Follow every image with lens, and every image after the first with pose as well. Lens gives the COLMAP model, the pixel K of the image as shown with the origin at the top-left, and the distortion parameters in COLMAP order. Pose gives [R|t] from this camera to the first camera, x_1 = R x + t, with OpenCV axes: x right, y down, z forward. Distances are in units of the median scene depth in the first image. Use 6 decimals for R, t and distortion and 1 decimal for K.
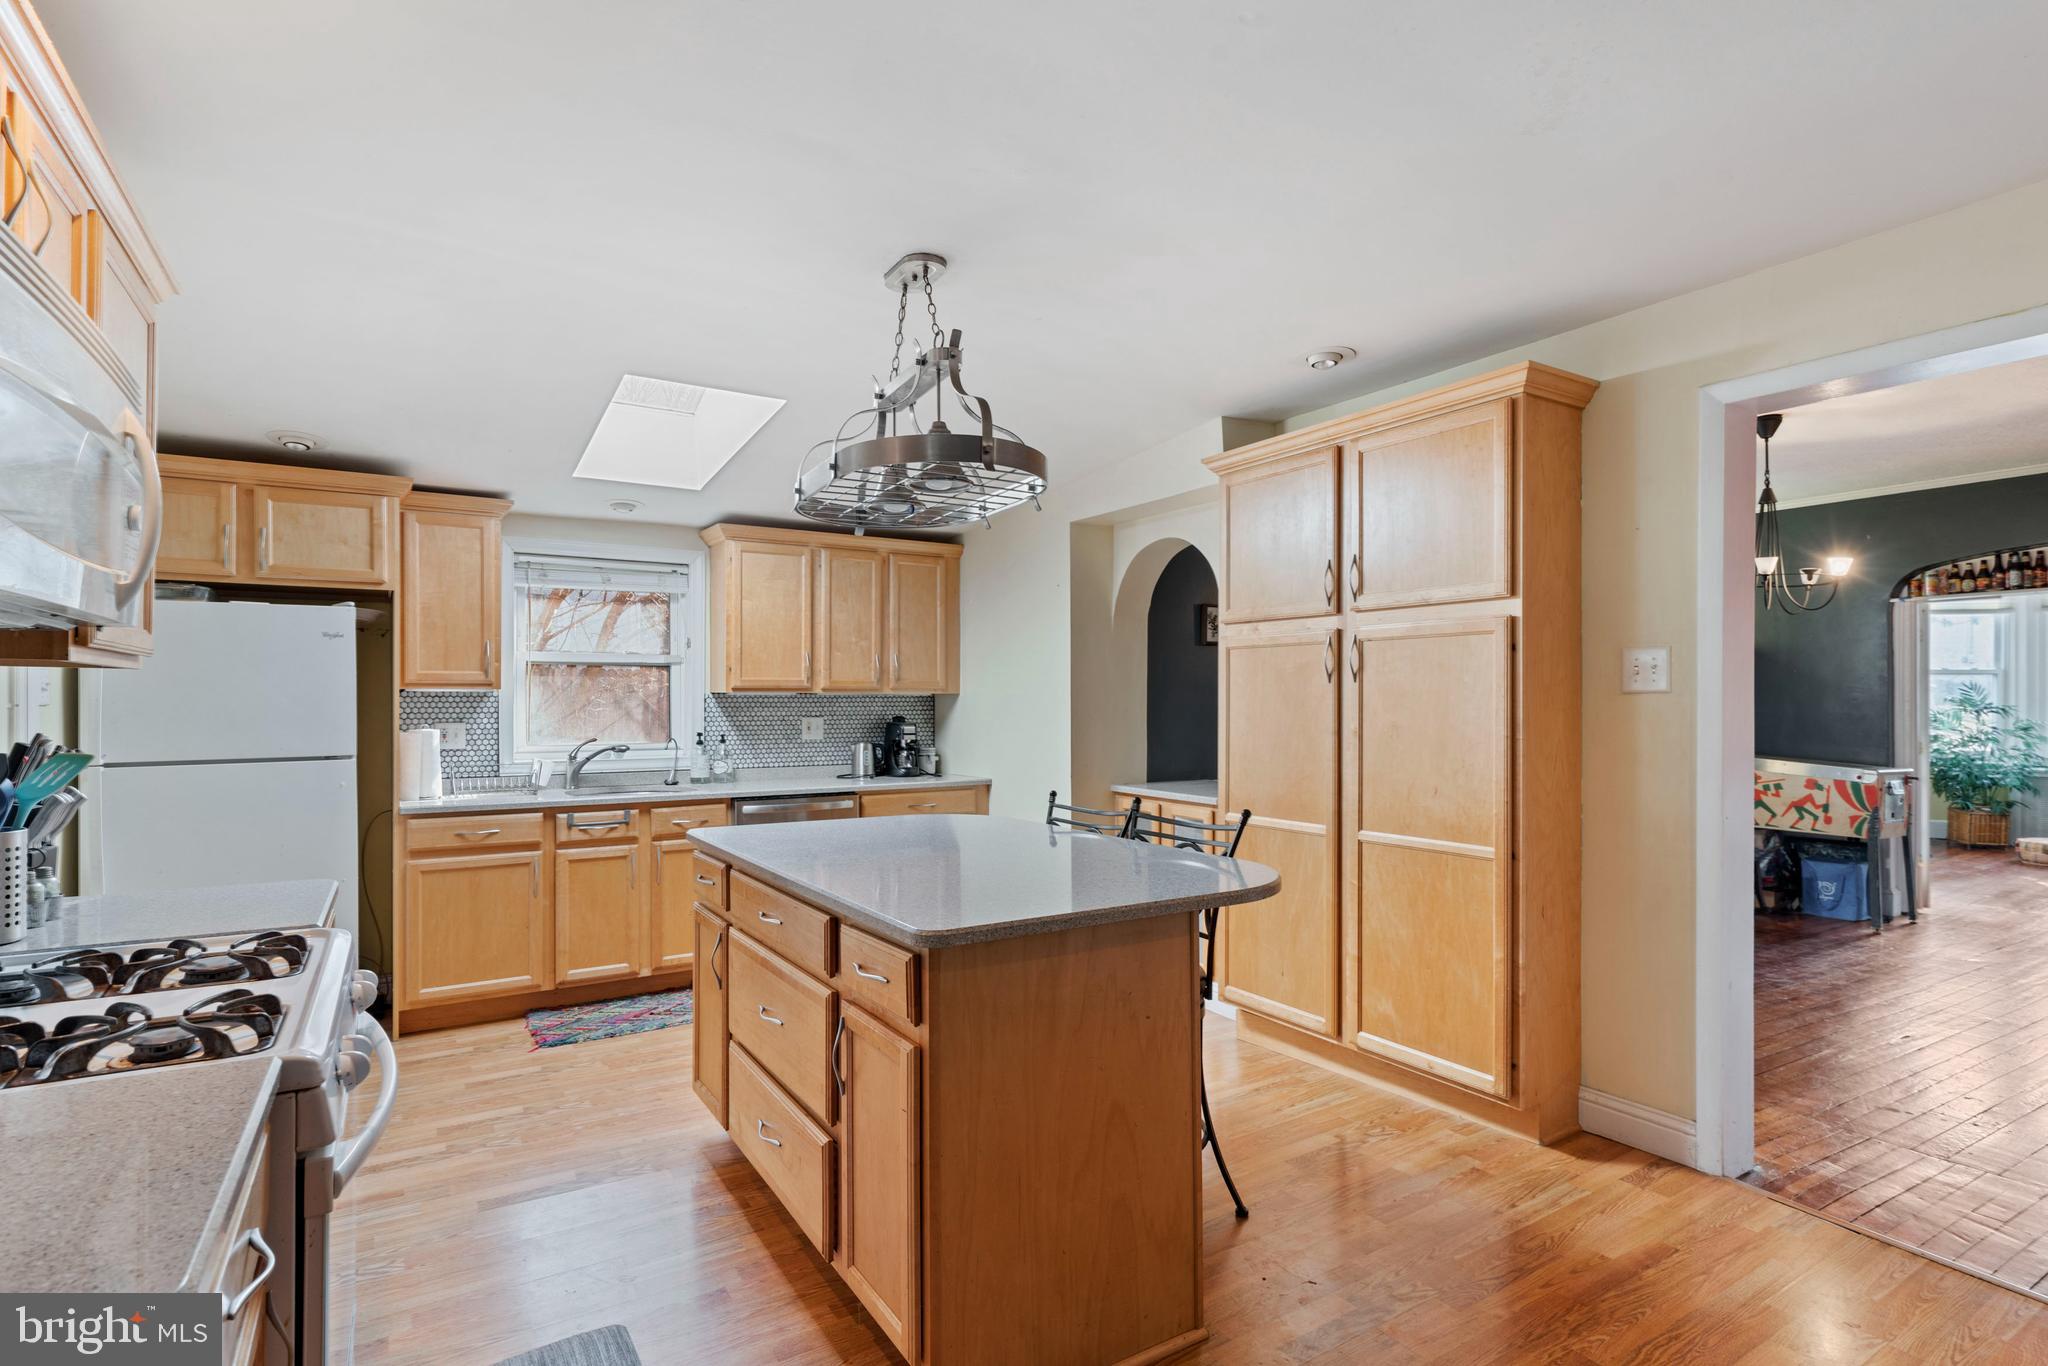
lens RADIAL K [[1007.1, 0, 1023.4], [0, 1007.1, 696.1], [0, 0, 1]] dist [0.003075, 0.000124]
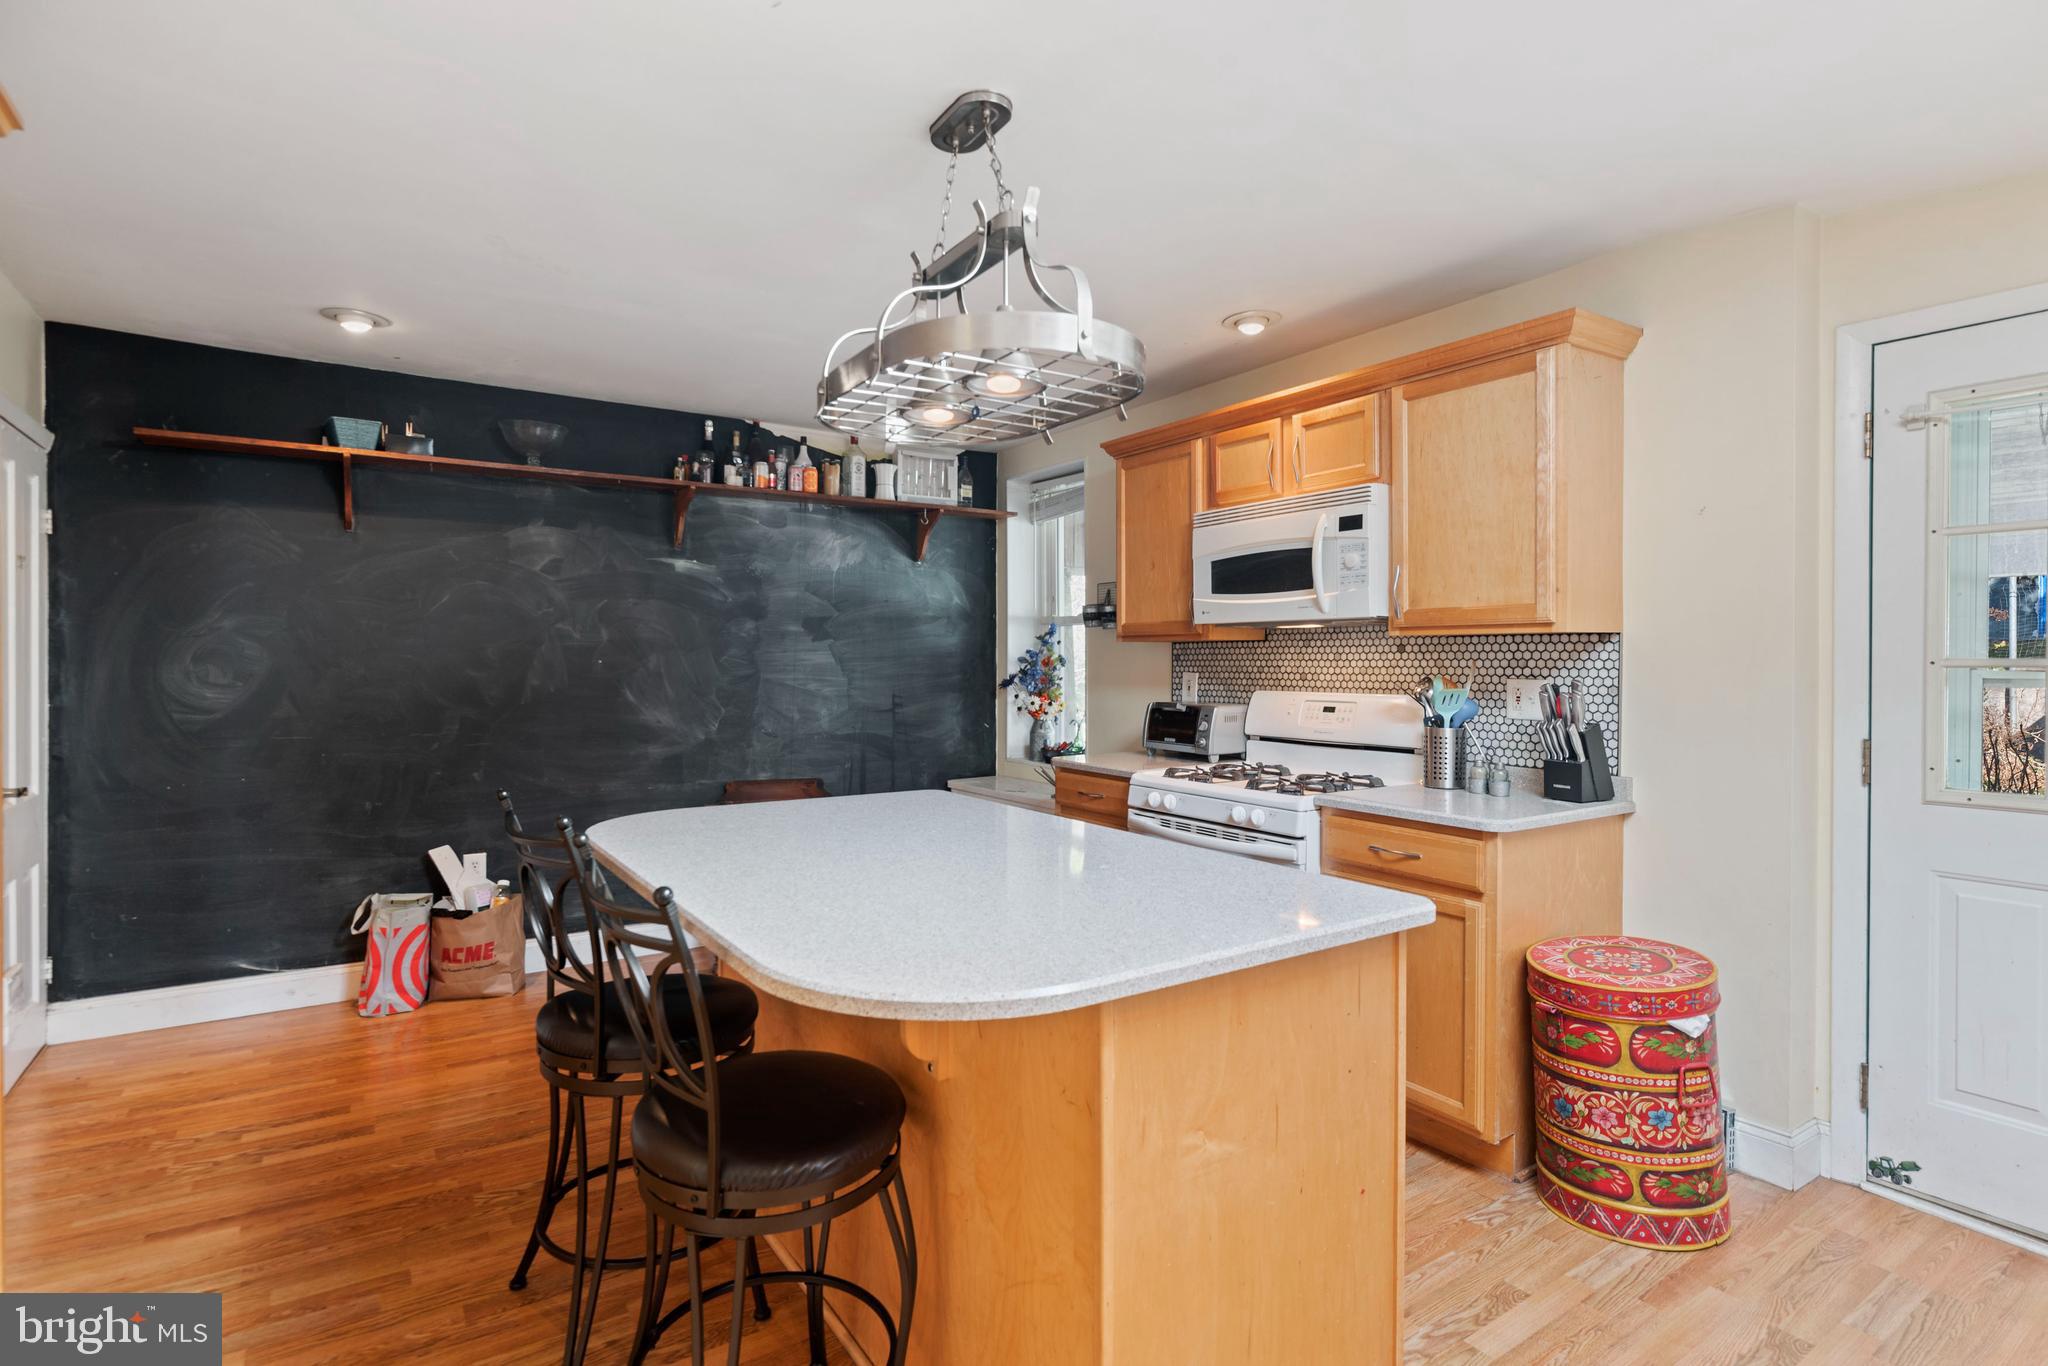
lens RADIAL K [[1007.1, 0, 1015.0], [0, 1007.1, 671.9], [0, 0, 1]] dist [0.003075, 0.000124]
pose [[-0.998767, -0.001047, -0.049642, -0.045413], [-0.001416, 0.999972, 0.007394, 0.005130], [0.049633, 0.007455, -0.998740, 0.761055]]
